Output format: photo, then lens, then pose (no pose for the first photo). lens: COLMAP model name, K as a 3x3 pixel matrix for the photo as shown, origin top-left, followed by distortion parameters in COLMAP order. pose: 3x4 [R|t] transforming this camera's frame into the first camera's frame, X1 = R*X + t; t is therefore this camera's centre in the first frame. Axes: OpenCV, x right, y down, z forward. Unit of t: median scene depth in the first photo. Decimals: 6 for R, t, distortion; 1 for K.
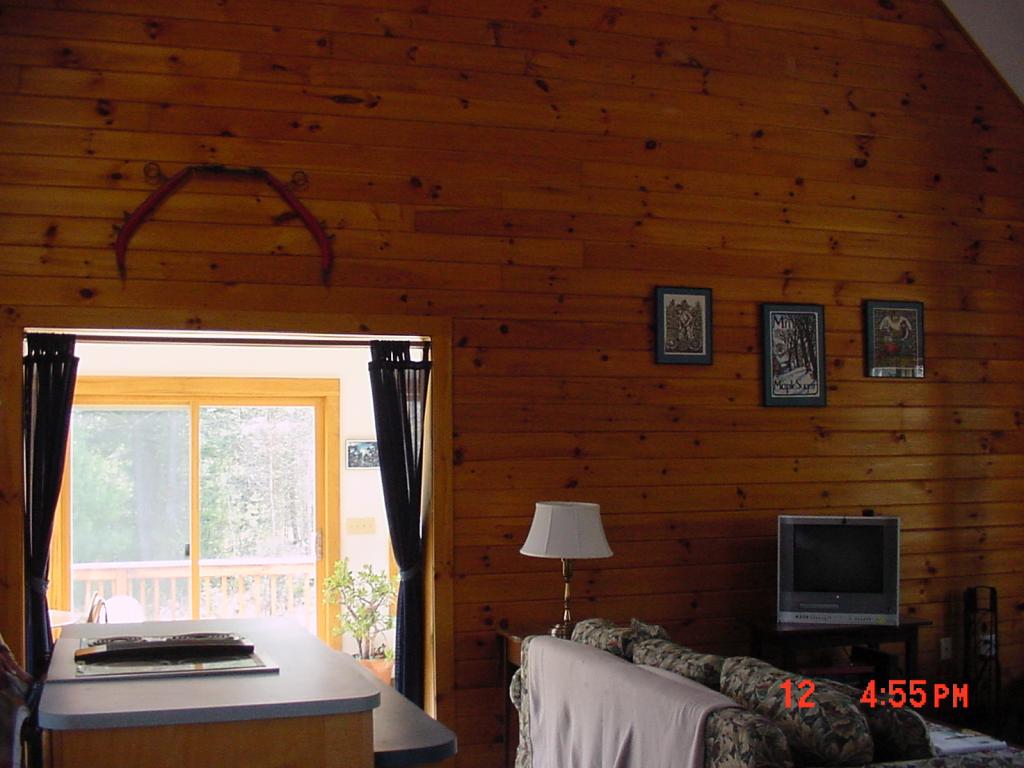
lens RADIAL K [[1268.8, 0, 528.0], [0, 1268.8, 382.8], [0, 0, 1]] dist [-0.201595, 0.205687]
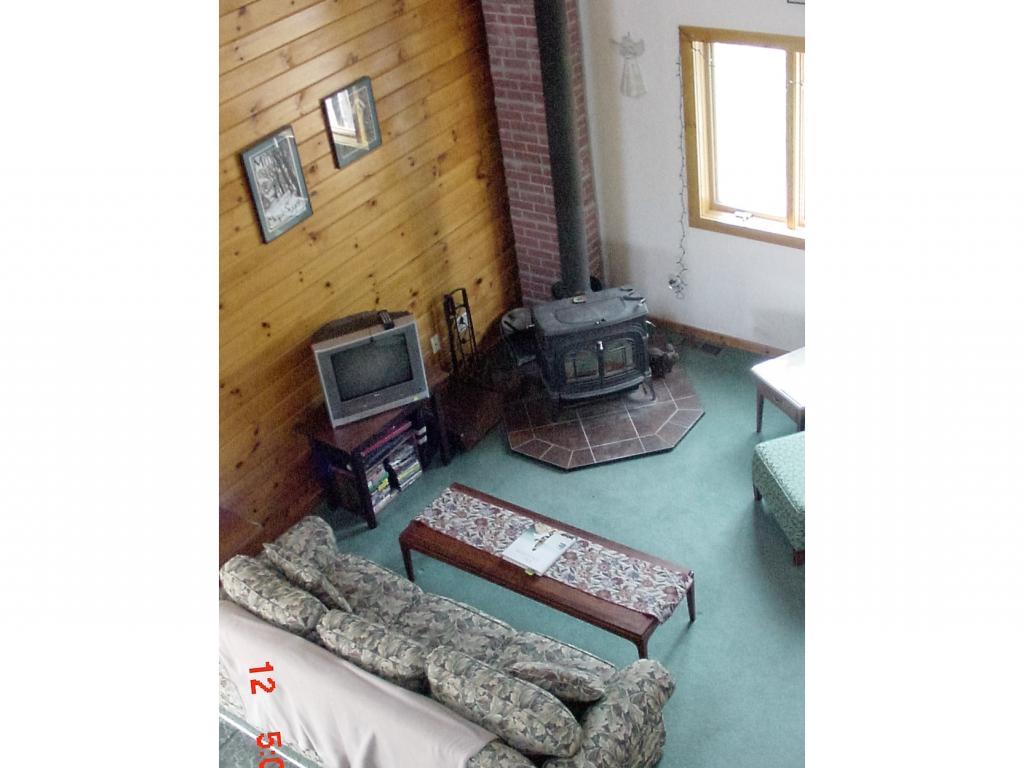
lens RADIAL K [[1122.9, 0, 512.1], [0, 1122.9, 397.7], [0, 0, 1]] dist [-0.176875, 0.026482]
pose [[0.809642, -0.412834, 0.417190, -0.082756], [0.088176, 0.788298, 0.608943, -0.420504], [-0.580262, -0.456240, 0.674641, 0.200622]]
